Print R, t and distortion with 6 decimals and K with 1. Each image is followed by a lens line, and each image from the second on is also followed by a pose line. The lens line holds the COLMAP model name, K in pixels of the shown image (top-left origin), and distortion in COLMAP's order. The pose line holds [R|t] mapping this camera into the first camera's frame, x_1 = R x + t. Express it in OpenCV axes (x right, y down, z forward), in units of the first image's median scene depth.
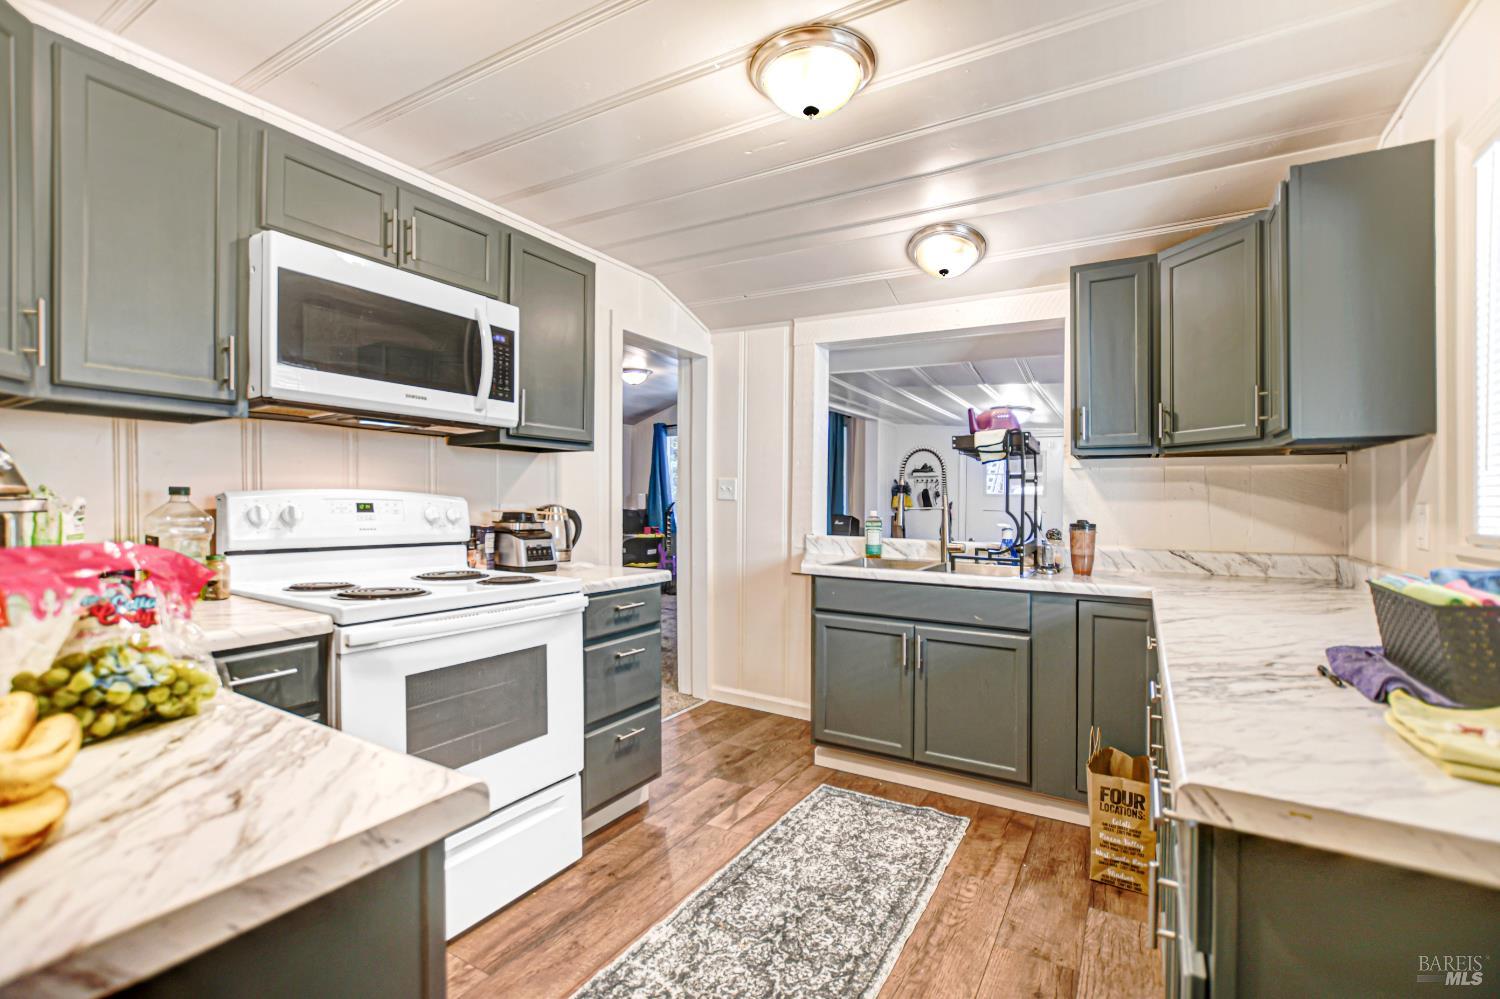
lens RADIAL K [[689.2, 0, 750.0], [0, 689.2, 499.5], [0, 0, 1]] dist [-0.024832, 0.001009]
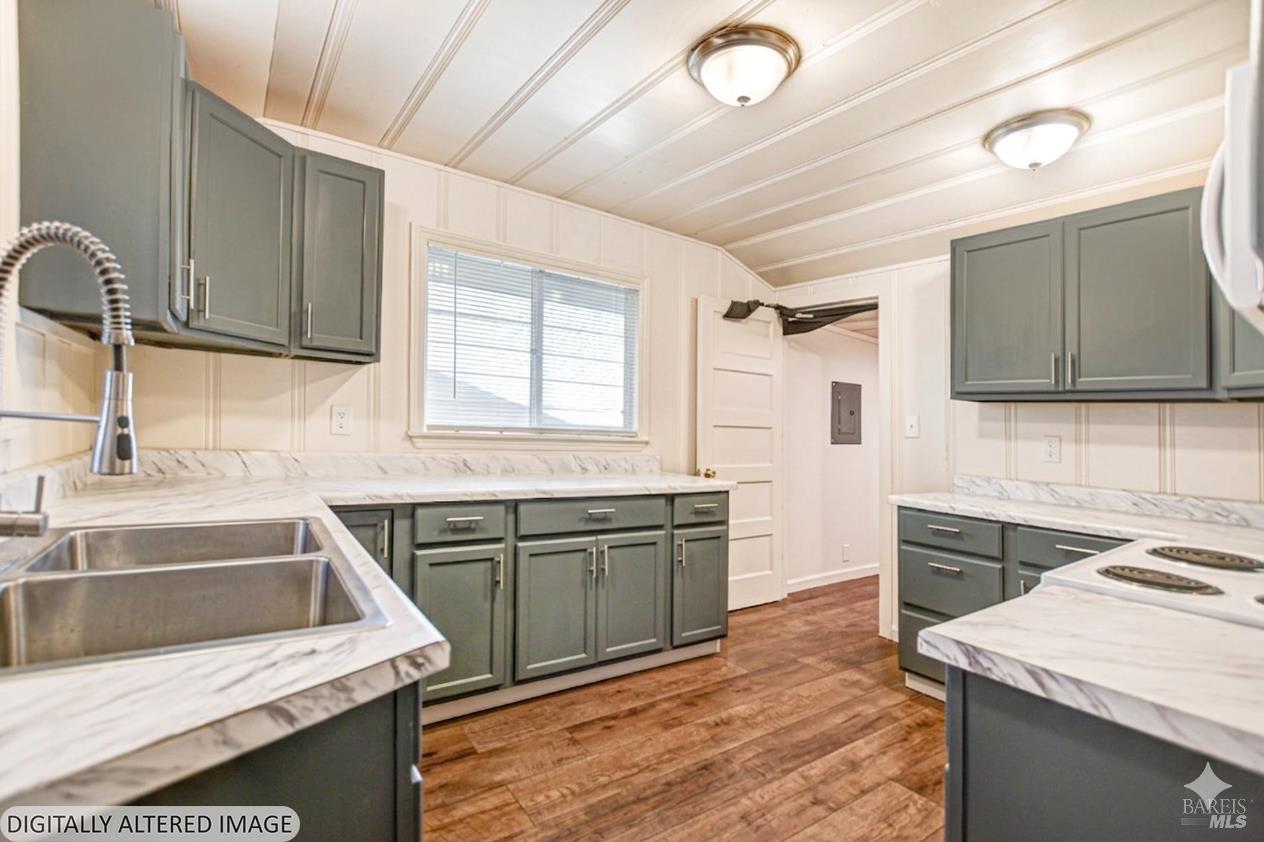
lens RADIAL K [[586.7, 0, 638.9], [0, 586.7, 422.1], [0, 0, 1]] dist [-0.023332, 0.000107]
pose [[-0.909934, -0.053012, 0.411352, -0.133416], [-0.058637, 0.998279, -0.001059, 0.033169], [-0.410588, -0.025084, -0.911476, 2.013070]]
